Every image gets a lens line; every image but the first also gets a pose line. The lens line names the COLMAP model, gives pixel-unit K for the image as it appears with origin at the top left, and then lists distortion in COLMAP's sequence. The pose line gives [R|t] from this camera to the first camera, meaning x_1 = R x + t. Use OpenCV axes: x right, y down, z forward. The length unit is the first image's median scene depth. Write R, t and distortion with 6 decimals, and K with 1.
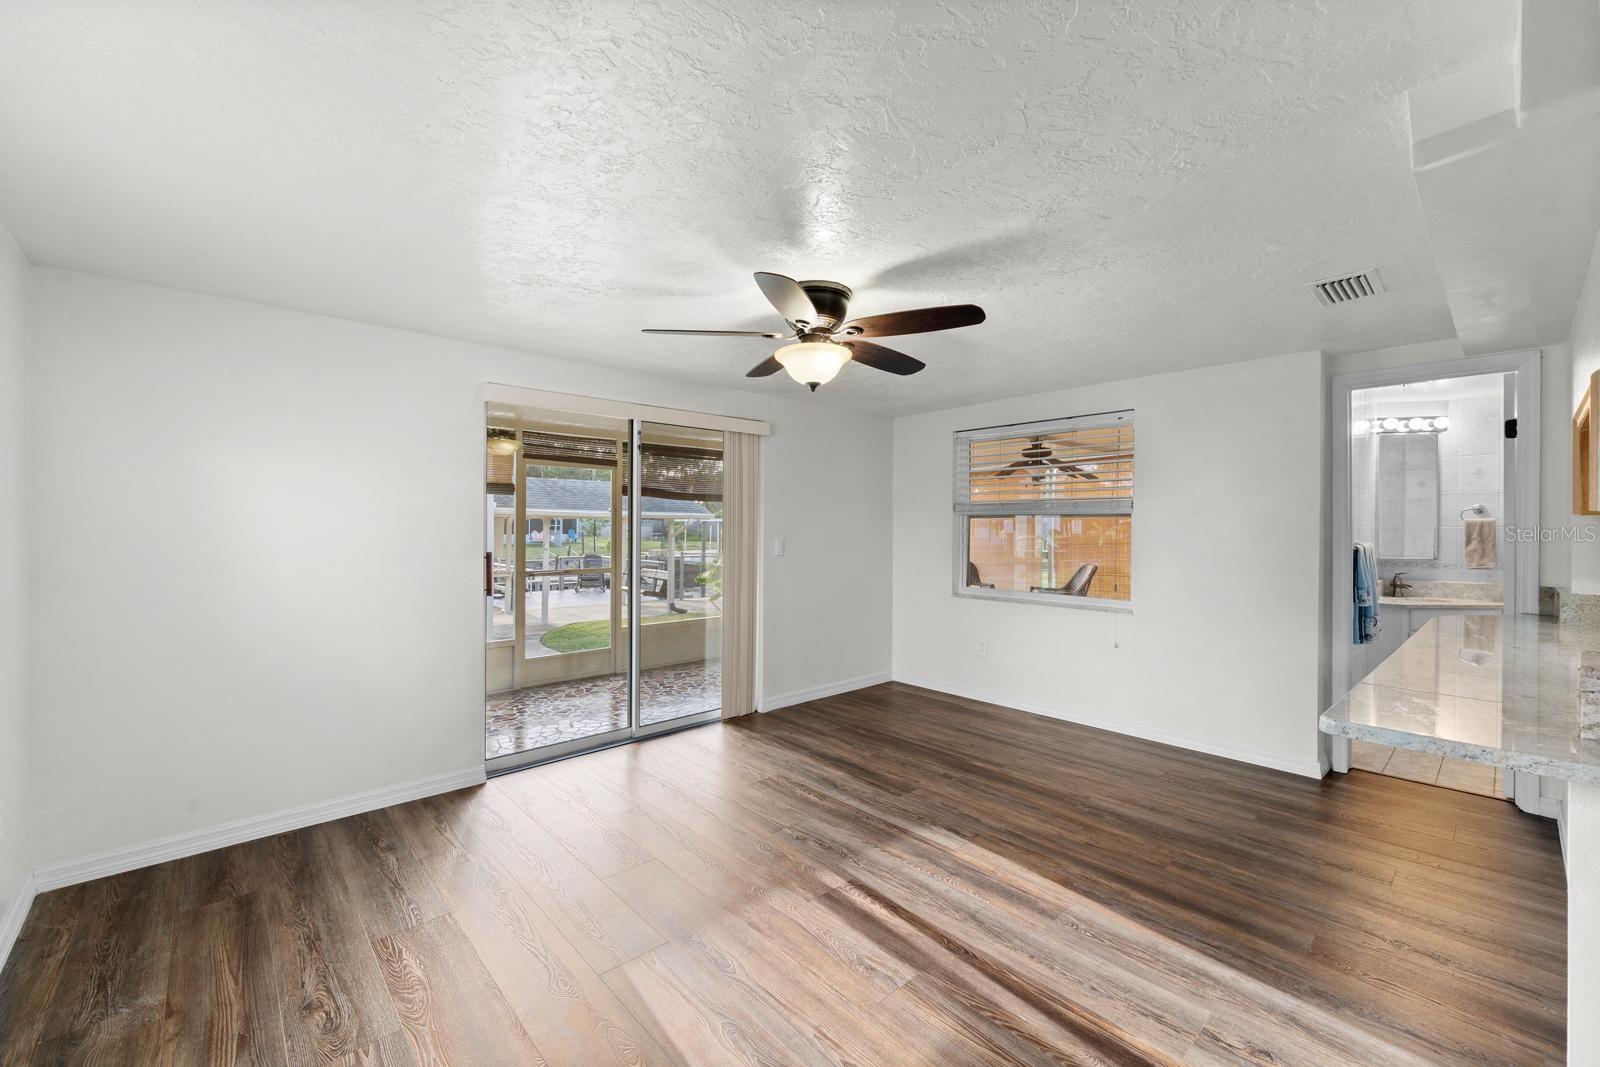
lens RADIAL K [[650.3, 0, 799.8], [0, 650.3, 523.5], [0, 0, 1]] dist [0.001102, 0.000224]
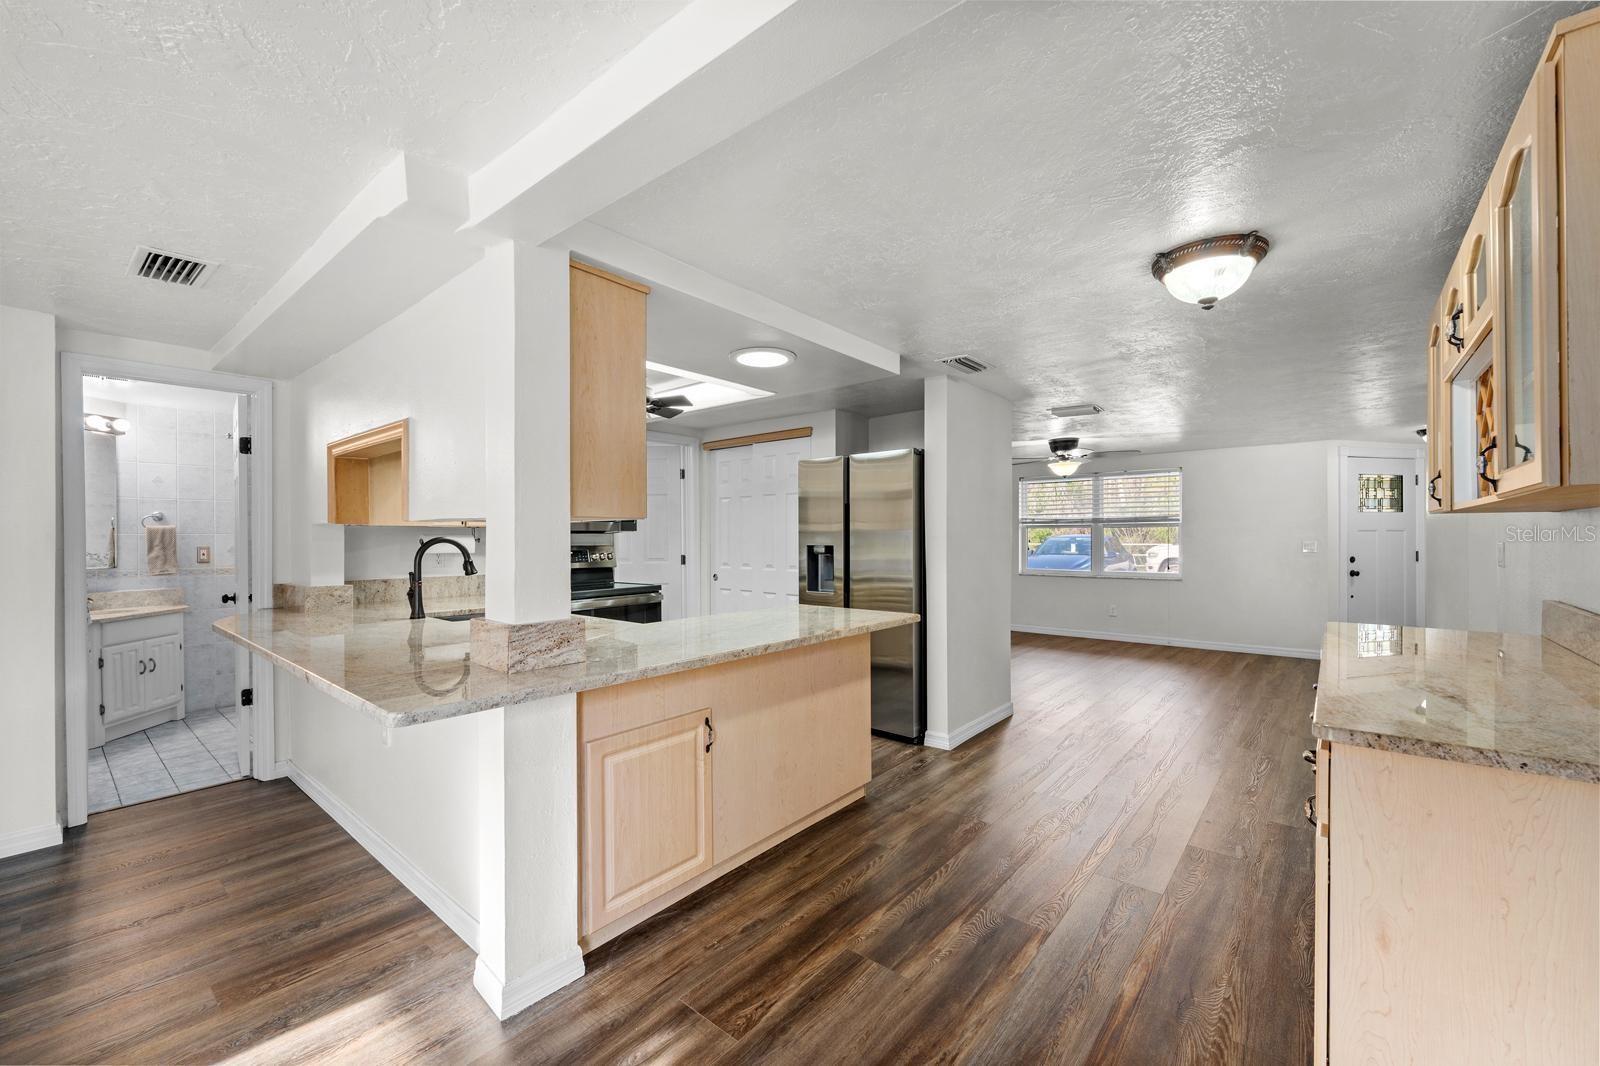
lens RADIAL K [[639.0, 0, 795.4], [0, 639.0, 535.3], [0, 0, 1]] dist [0.001478, 0.000092]
pose [[-0.132122, -0.003225, 0.991228, -0.111491], [-0.002243, 0.999993, 0.002954, 0.002886], [-0.991231, -0.001833, -0.132128, 0.192344]]
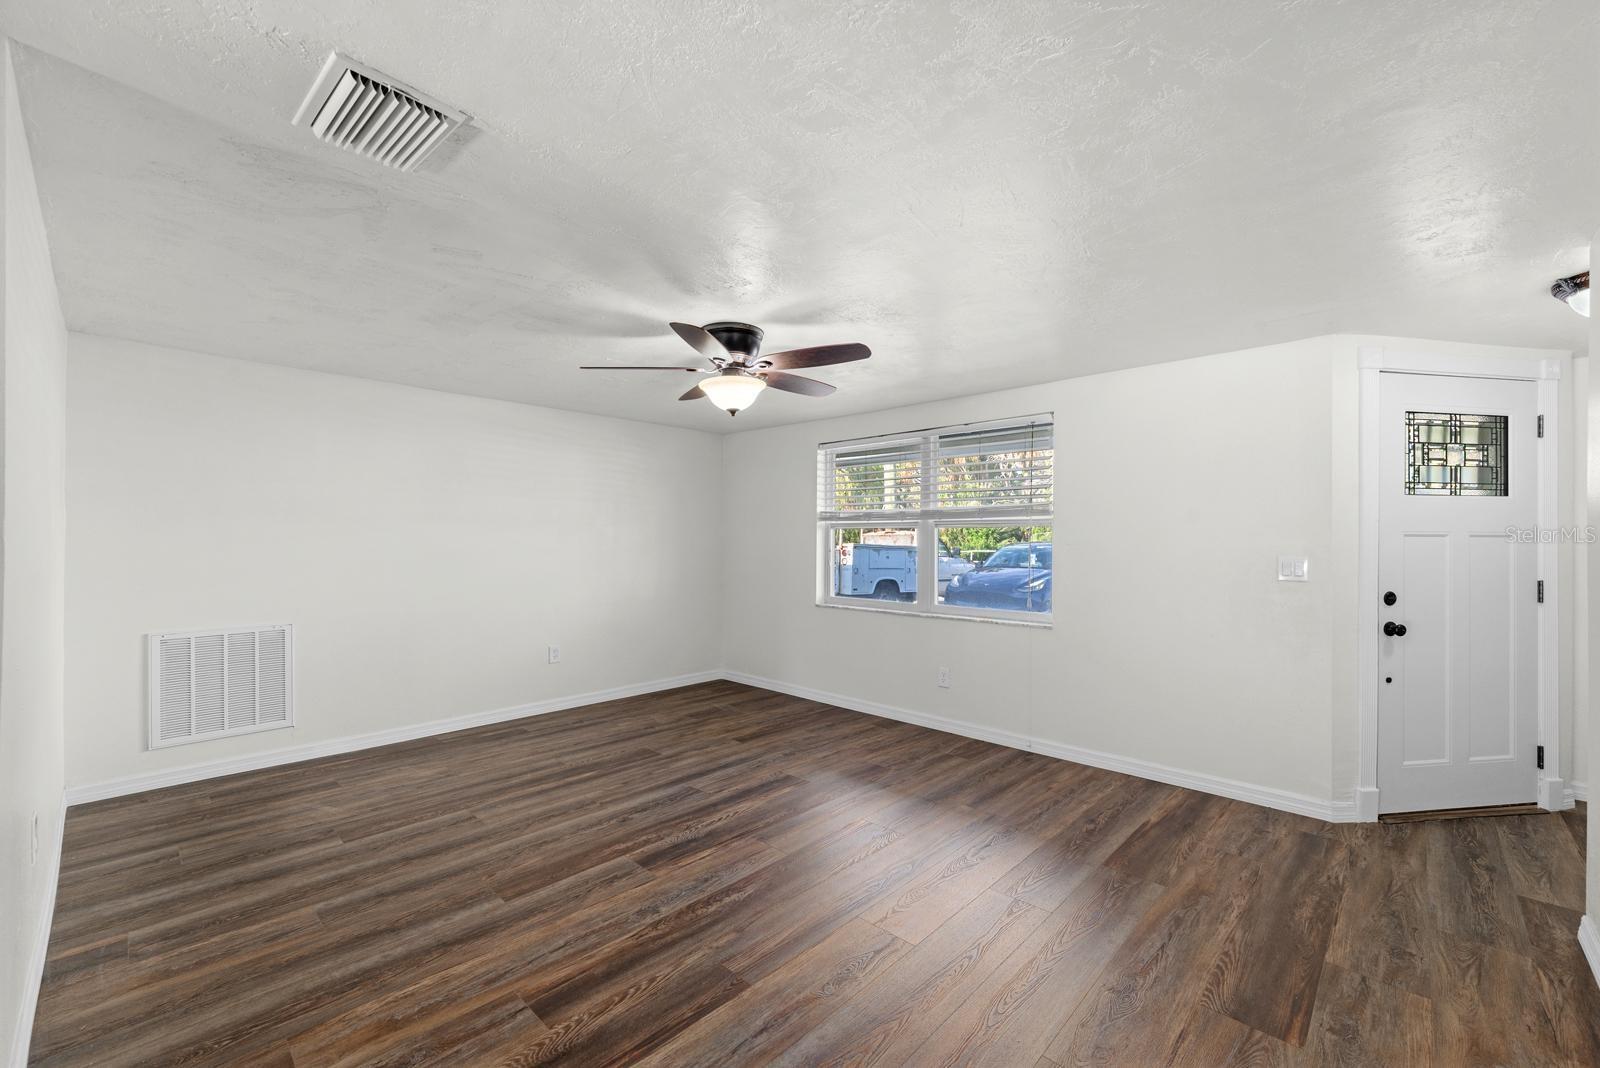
lens RADIAL K [[658.7, 0, 793.2], [0, 658.7, 540.8], [0, 0, 1]] dist [0.006716, 0.000365]
pose [[-0.089649, -0.003995, 0.995965, 0.706084], [-0.011630, 0.999928, 0.002964, 0.005760], [-0.995906, -0.011317, -0.089689, -0.780325]]
